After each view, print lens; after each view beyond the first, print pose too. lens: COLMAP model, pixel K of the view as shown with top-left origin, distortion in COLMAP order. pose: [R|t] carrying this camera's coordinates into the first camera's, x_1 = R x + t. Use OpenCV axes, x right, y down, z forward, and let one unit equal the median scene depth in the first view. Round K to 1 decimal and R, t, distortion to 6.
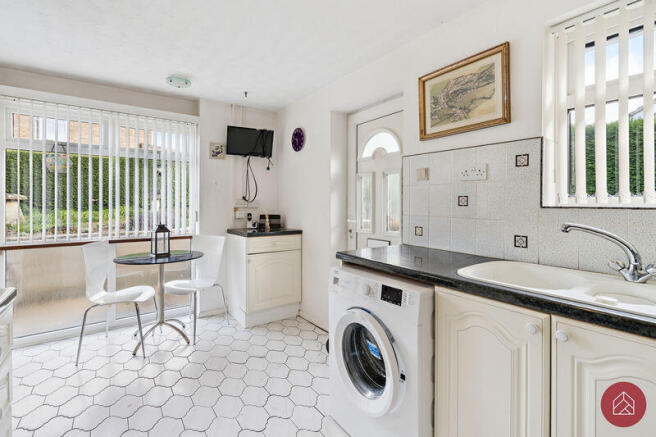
lens RADIAL K [[301.5, 0, 323.2], [0, 301.5, 204.6], [0, 0, 1]] dist [0.001812, -0.000516]
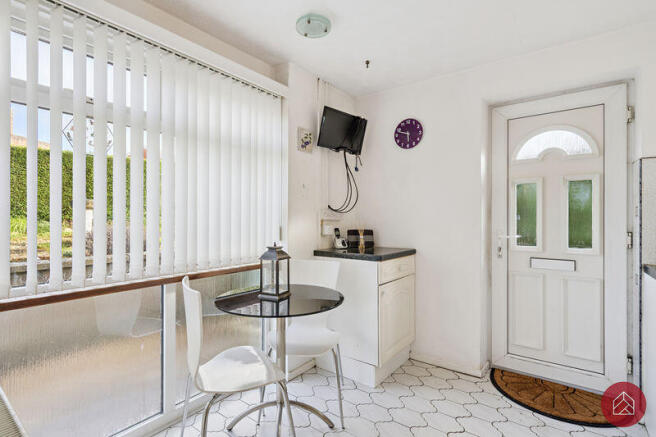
lens RADIAL K [[316.5, 0, 330.4], [0, 316.5, 217.1], [0, 0, 1]] dist [-0.001092, -0.000995]
pose [[0.955517, 0.002407, 0.294926, -0.534511], [-0.002442, 0.999997, -0.000249, 0.002126], [-0.294926, -0.000483, 0.955520, 0.284635]]
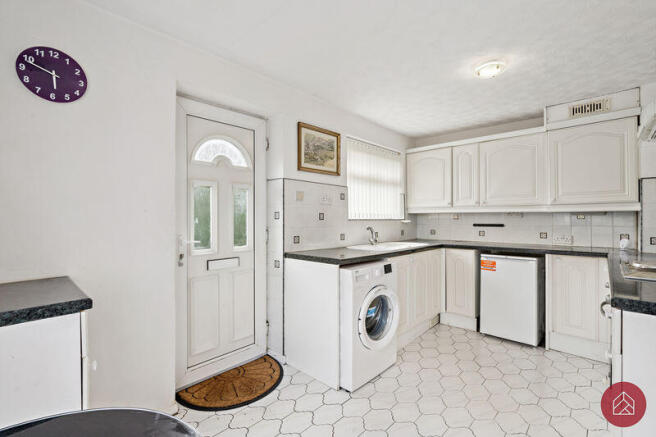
lens RADIAL K [[301.5, 0, 327.3], [0, 301.5, 216.4], [0, 0, 1]] dist [0.001812, -0.000516]
pose [[-0.195158, 0.004593, 0.980761, -0.616785], [0.003822, 0.999985, -0.003923, -0.003596], [-0.980764, 0.002983, -0.195173, 0.713801]]
